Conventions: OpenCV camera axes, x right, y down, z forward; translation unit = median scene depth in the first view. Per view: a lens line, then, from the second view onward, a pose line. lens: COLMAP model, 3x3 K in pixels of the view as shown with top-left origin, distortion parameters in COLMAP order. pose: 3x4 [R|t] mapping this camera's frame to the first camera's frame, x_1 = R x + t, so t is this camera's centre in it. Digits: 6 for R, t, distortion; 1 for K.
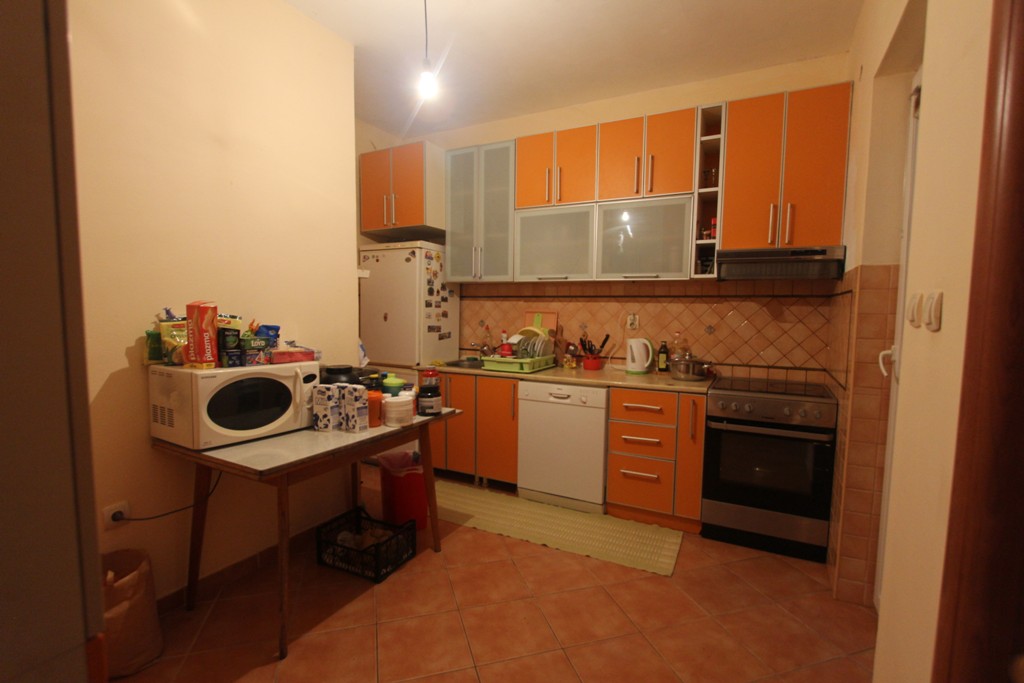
lens RADIAL K [[476.1, 0, 511.2], [0, 476.1, 344.0], [0, 0, 1]] dist [-0.002626, -0.000023]
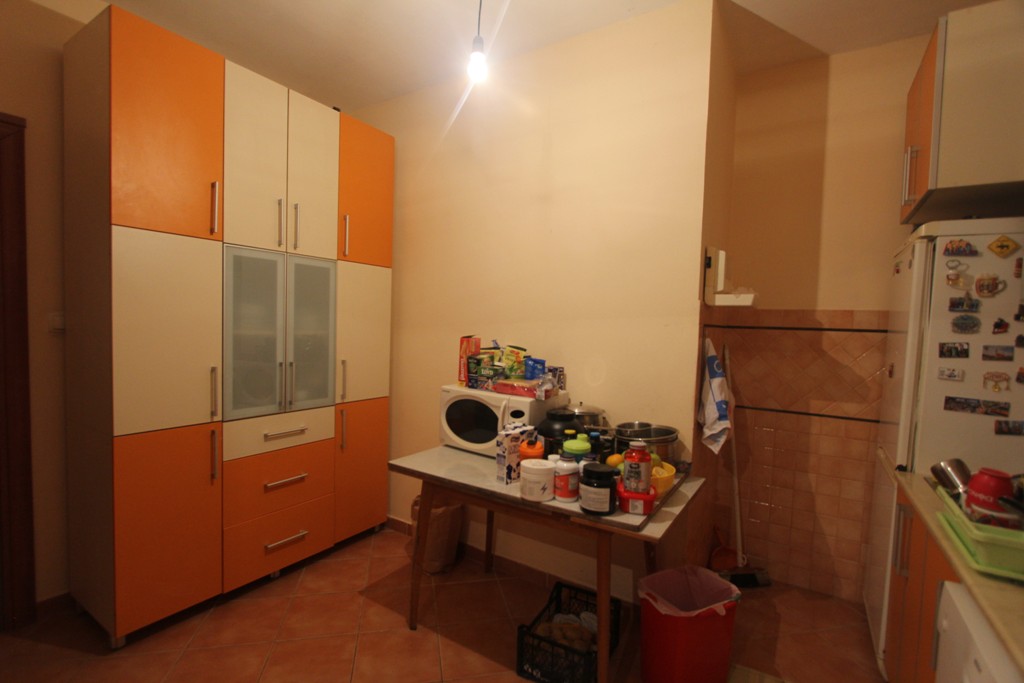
lens RADIAL K [[476.1, 0, 509.9], [0, 476.1, 344.5], [0, 0, 1]] dist [-0.002626, -0.000023]
pose [[-0.069385, 0.035734, -0.996950, 0.328439], [-0.102919, 0.993769, 0.042783, -0.065858], [0.992267, 0.105573, -0.065275, 0.599518]]
